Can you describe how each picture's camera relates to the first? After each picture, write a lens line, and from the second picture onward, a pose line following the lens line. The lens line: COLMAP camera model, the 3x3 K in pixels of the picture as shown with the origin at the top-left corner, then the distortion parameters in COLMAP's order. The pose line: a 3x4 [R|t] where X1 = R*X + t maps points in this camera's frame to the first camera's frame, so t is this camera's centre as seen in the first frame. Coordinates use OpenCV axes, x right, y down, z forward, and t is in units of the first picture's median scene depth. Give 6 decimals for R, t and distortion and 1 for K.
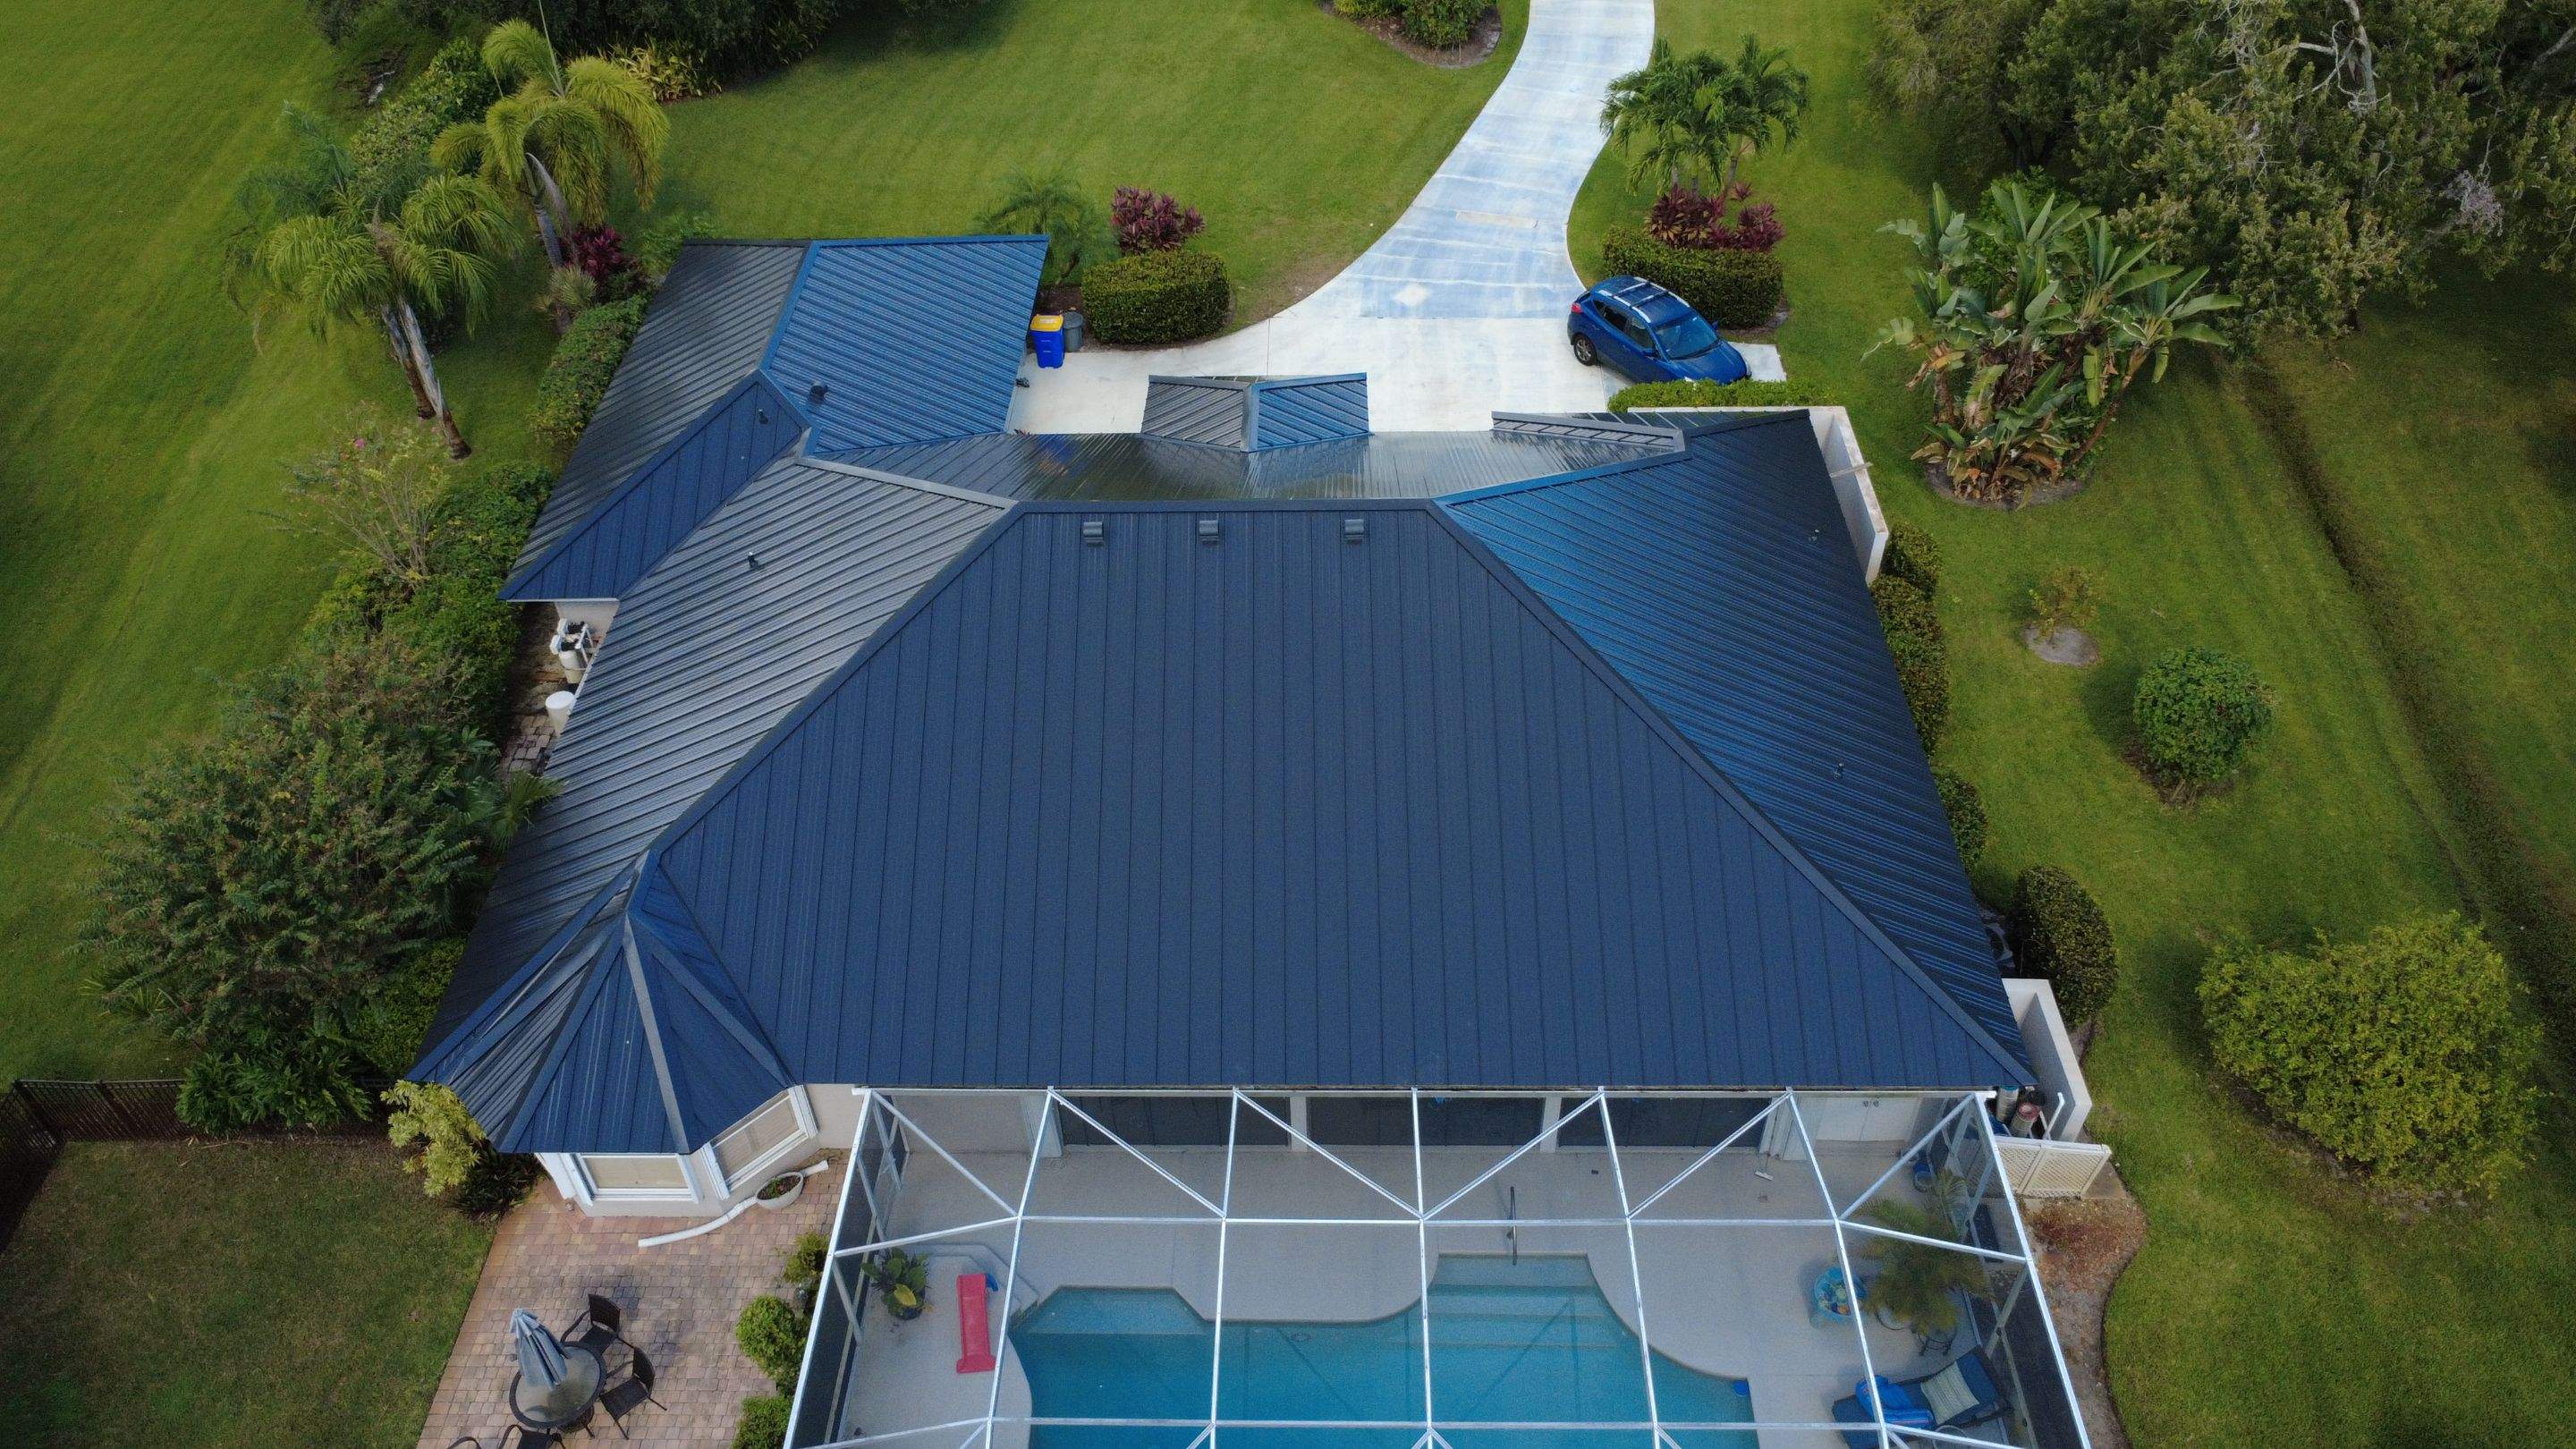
lens RADIAL K [[1890.0, 0, 1297.2], [0, 1890.0, 725.3], [0, 0, 1]] dist [-0.002529, -0.004990]
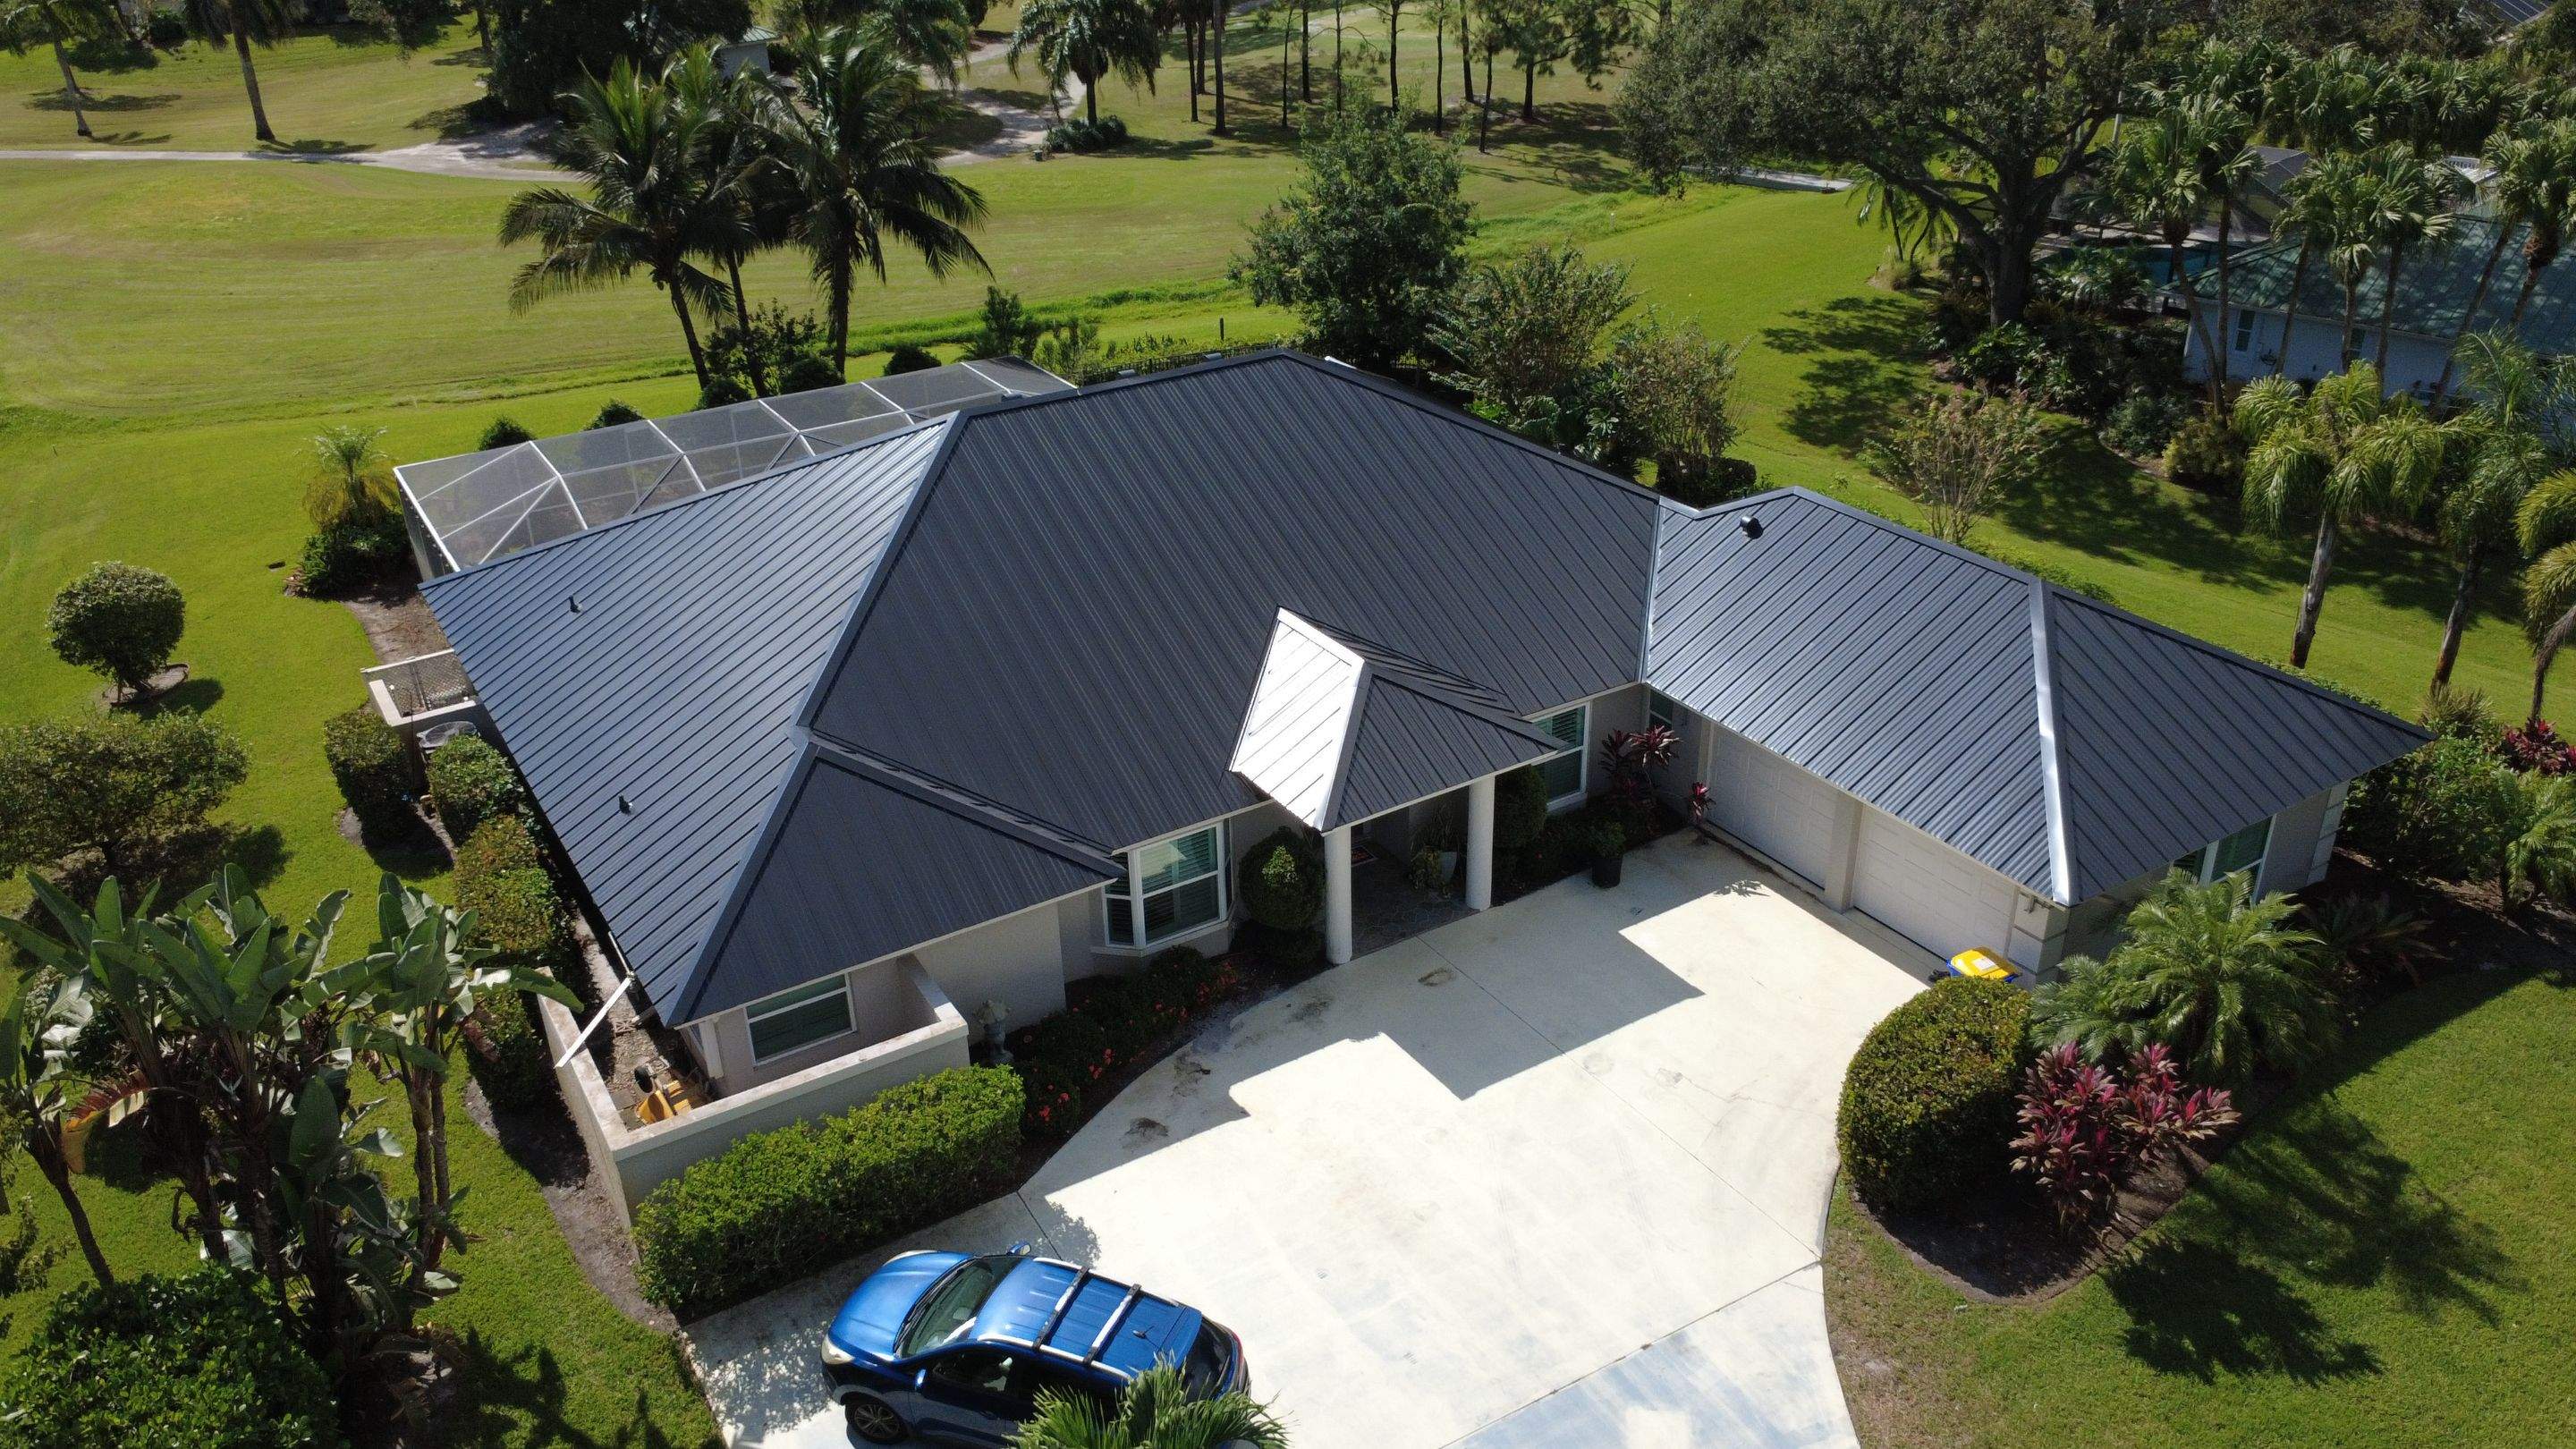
lens RADIAL K [[1890.0, 0, 1284.7], [0, 1890.0, 731.0], [0, 0, 1]] dist [-0.002529, -0.004990]
pose [[-0.839567, 0.289640, -0.459604, 0.372581], [-0.329134, 0.401879, 0.854496, -0.830490], [0.432202, 0.868678, -0.242074, 1.209773]]
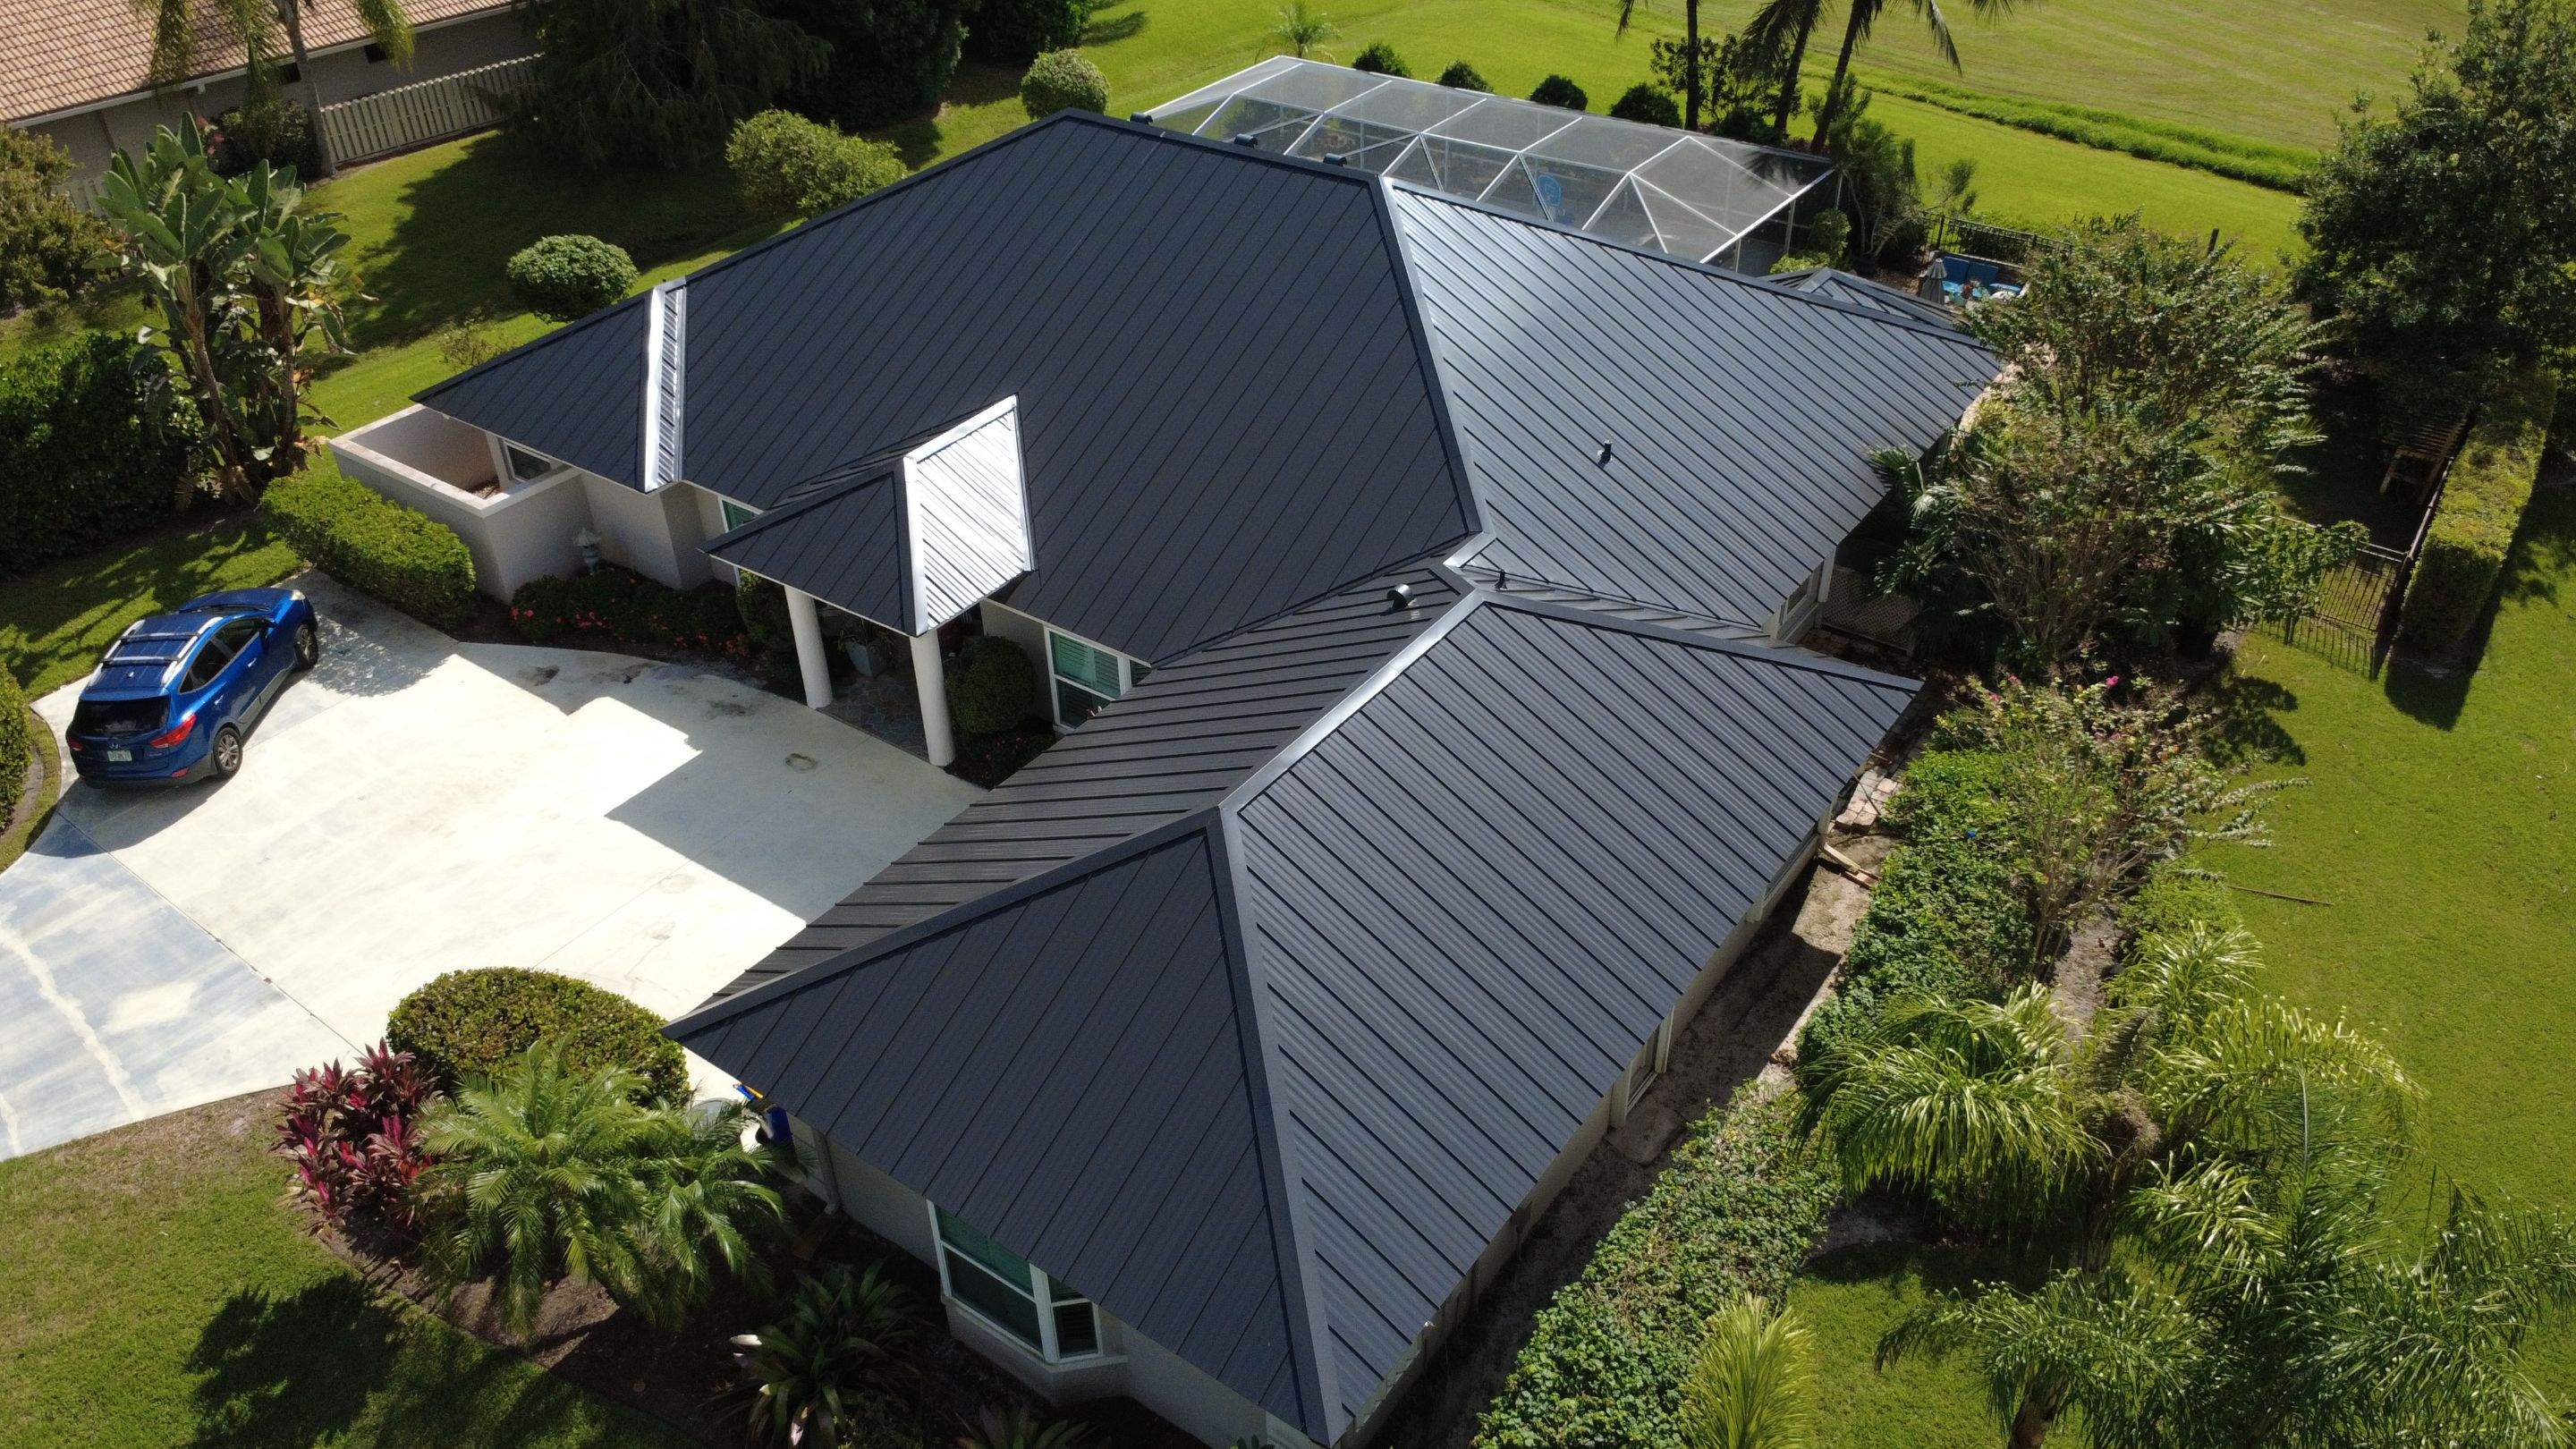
lens RADIAL K [[1890.0, 0, 1298.5], [0, 1890.0, 731.9], [0, 0, 1]] dist [-0.002529, -0.004990]
pose [[-0.821715, -0.295373, 0.487380, -0.555991], [0.412305, 0.282278, 0.866212, -0.740051], [-0.393432, 0.912729, -0.110168, 1.130489]]
